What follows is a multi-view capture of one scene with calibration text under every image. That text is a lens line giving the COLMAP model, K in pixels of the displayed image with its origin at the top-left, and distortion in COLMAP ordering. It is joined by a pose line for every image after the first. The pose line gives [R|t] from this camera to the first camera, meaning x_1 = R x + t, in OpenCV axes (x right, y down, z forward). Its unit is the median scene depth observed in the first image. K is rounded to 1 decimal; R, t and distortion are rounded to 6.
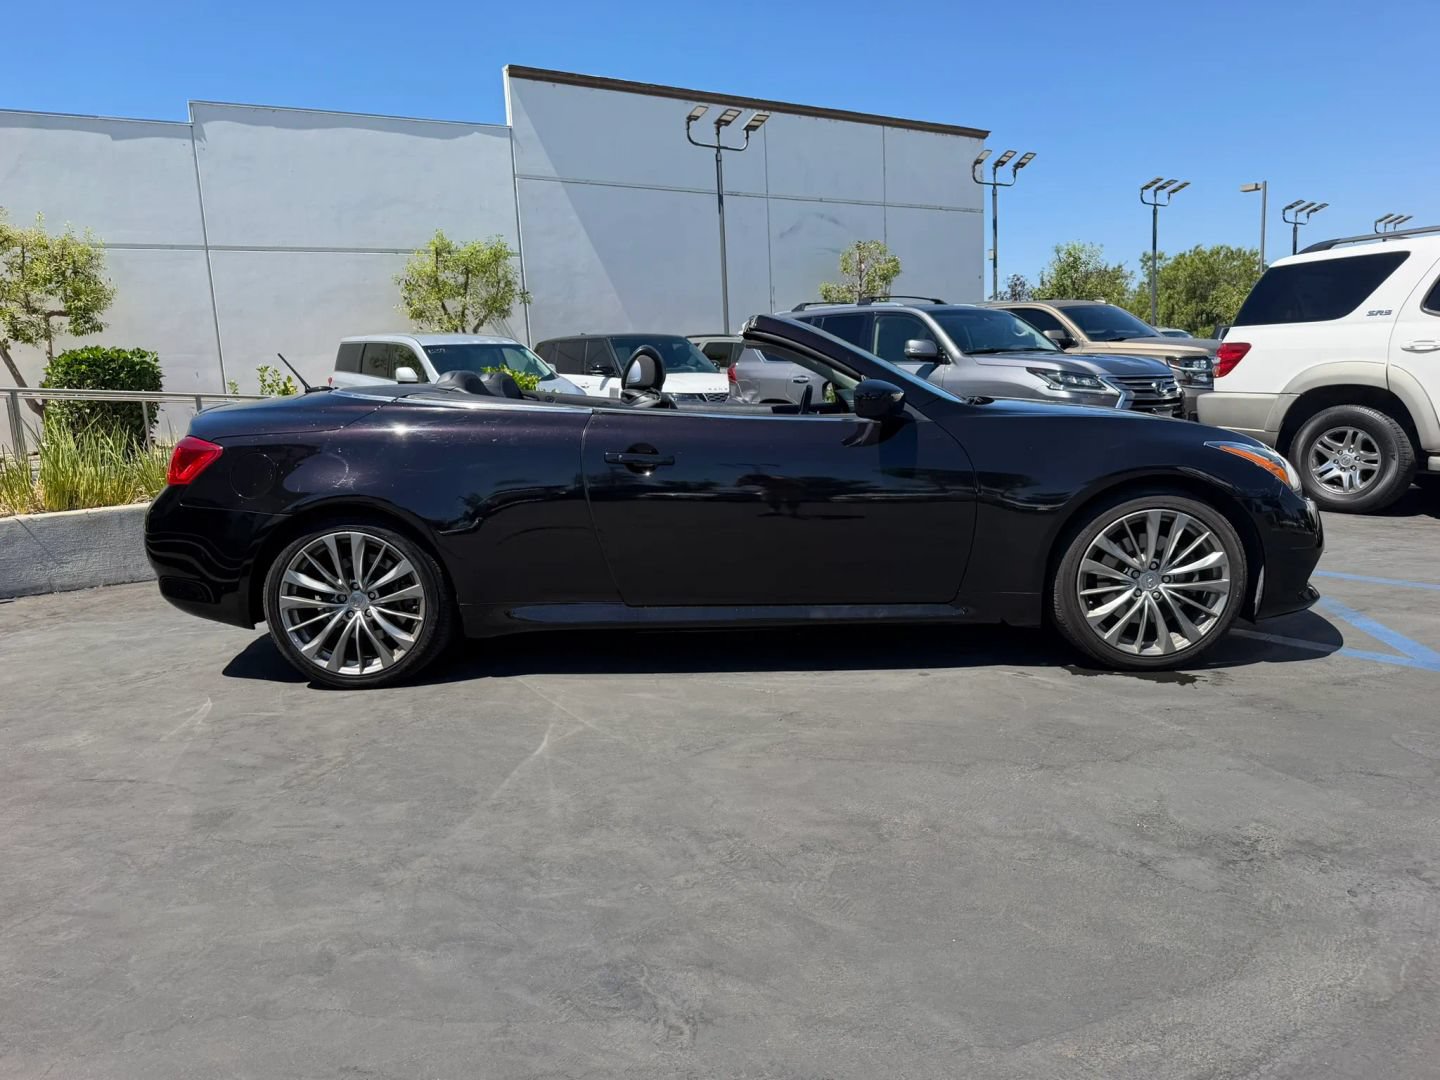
lens RADIAL K [[1005.9, 0, 722.0], [0, 1005.9, 533.0], [0, 0, 1]] dist [0.002028, -0.008073]
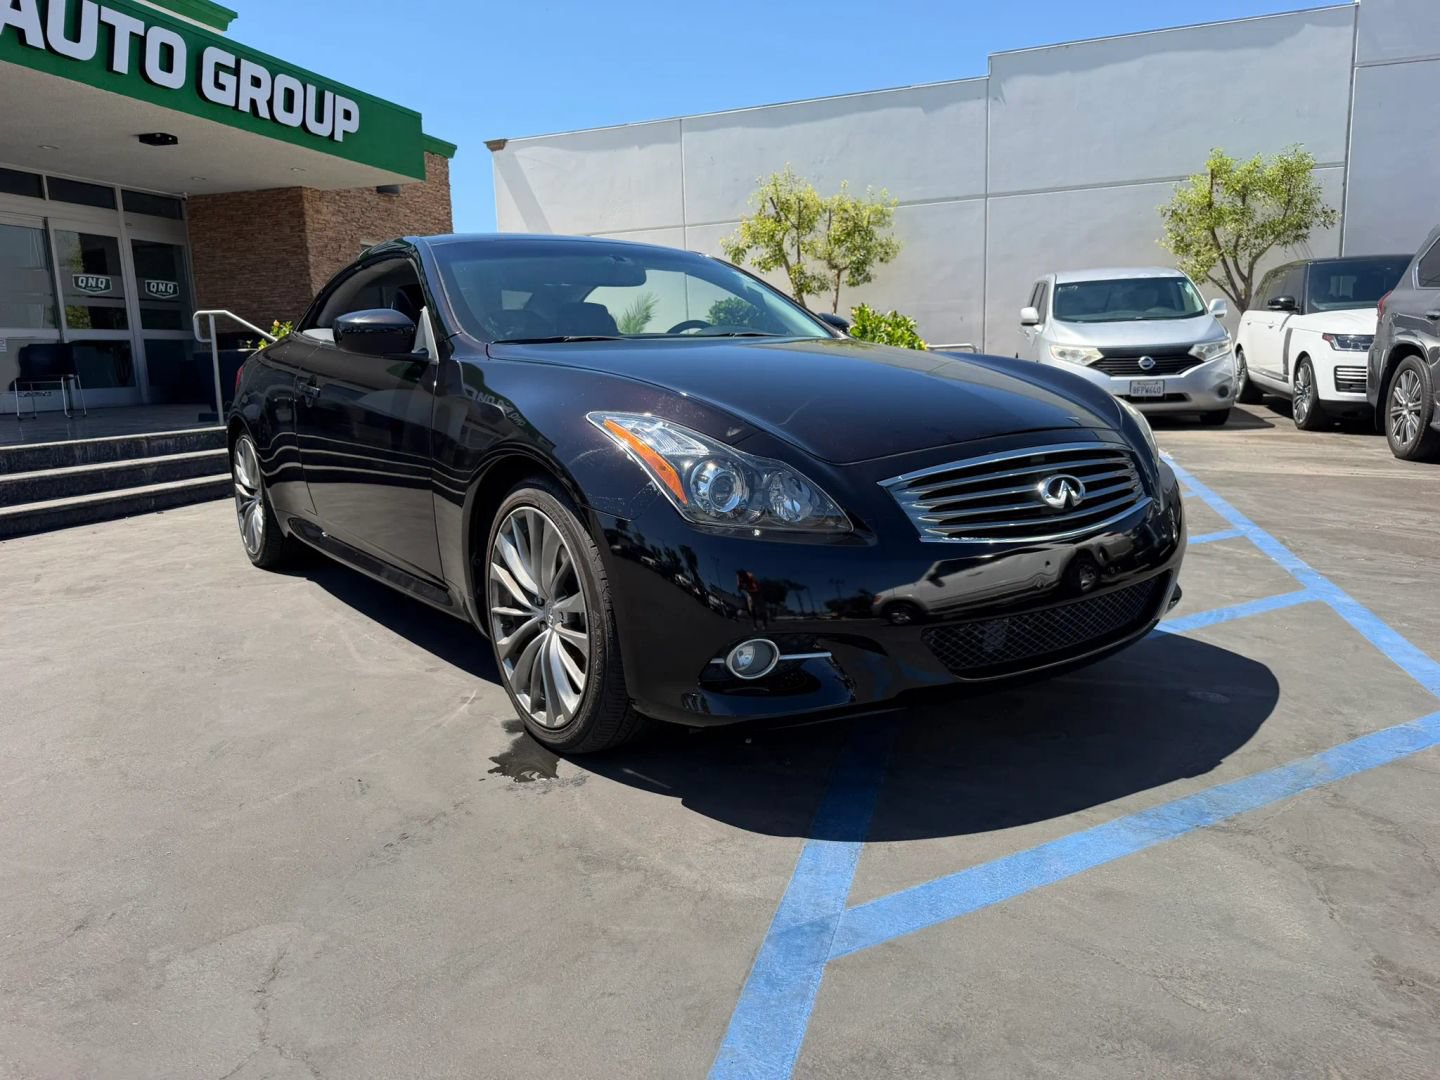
lens RADIAL K [[999.2, 0, 714.6], [0, 999.2, 534.8], [0, 0, 1]] dist [0.004543, -0.009619]
pose [[0.627053, 0.150743, -0.764252, 0.367718], [-0.106501, 0.988475, 0.107587, -0.032109], [0.771662, 0.013931, 0.635880, 0.246743]]
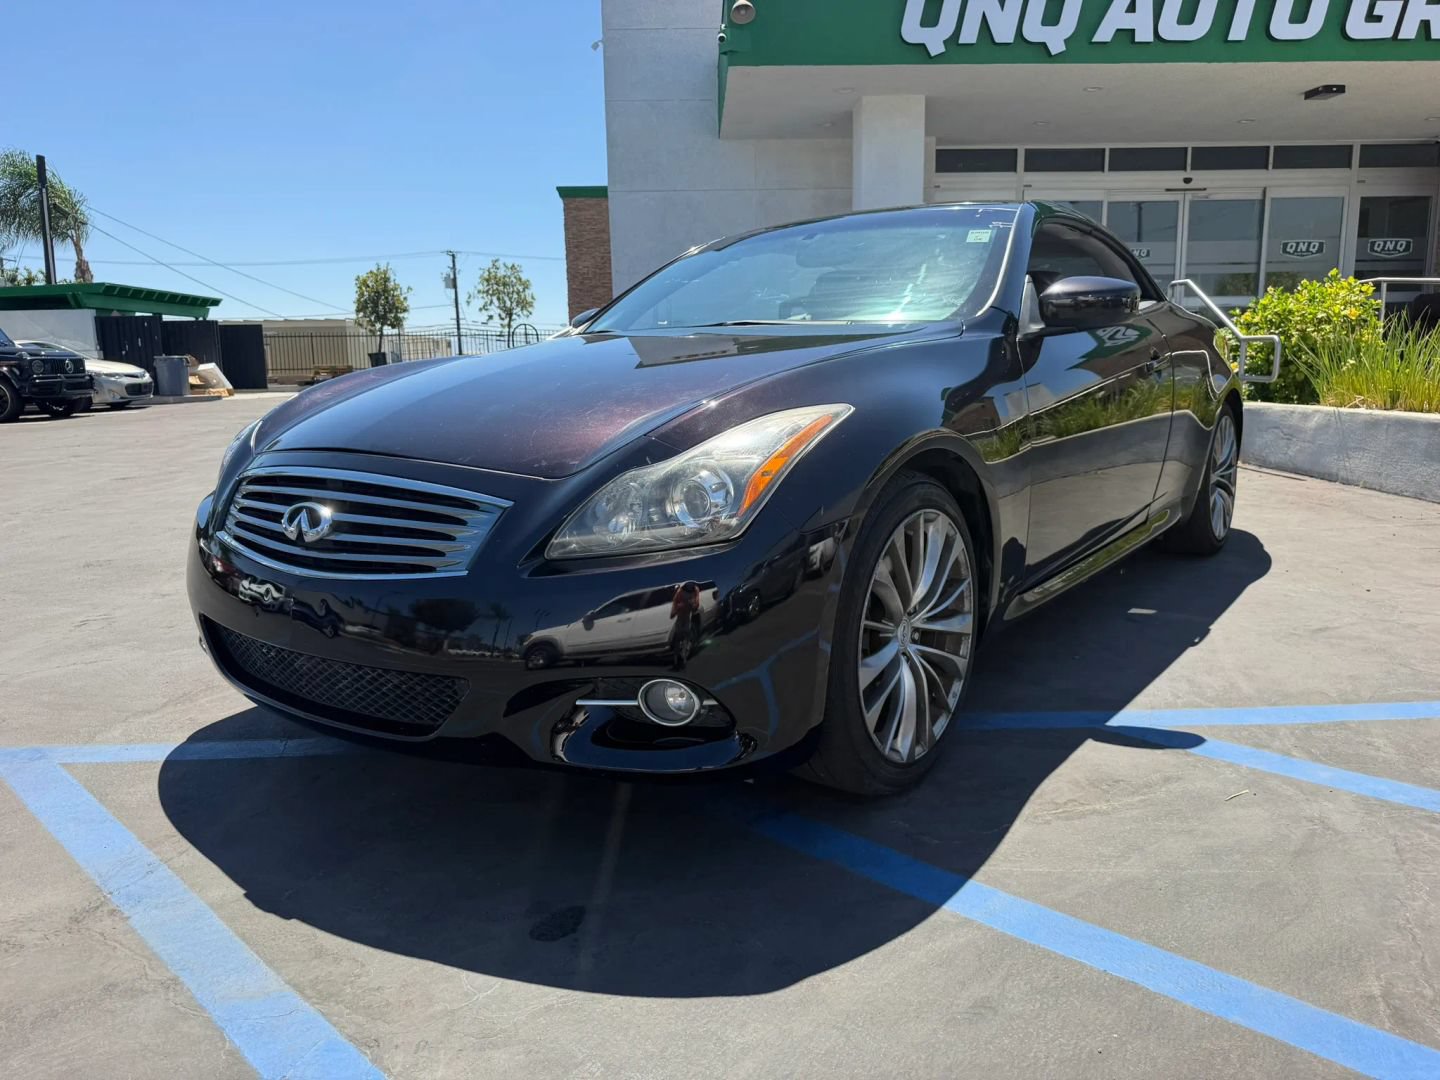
lens RADIAL K [[1005.9, 0, 722.0], [0, 1005.9, 533.0], [0, 0, 1]] dist [0.002028, -0.008073]
pose [[-0.537840, 0.190478, -0.821247, 0.360943], [-0.083106, 0.957417, 0.276488, -0.080981], [0.838941, 0.216957, -0.499107, 0.594123]]
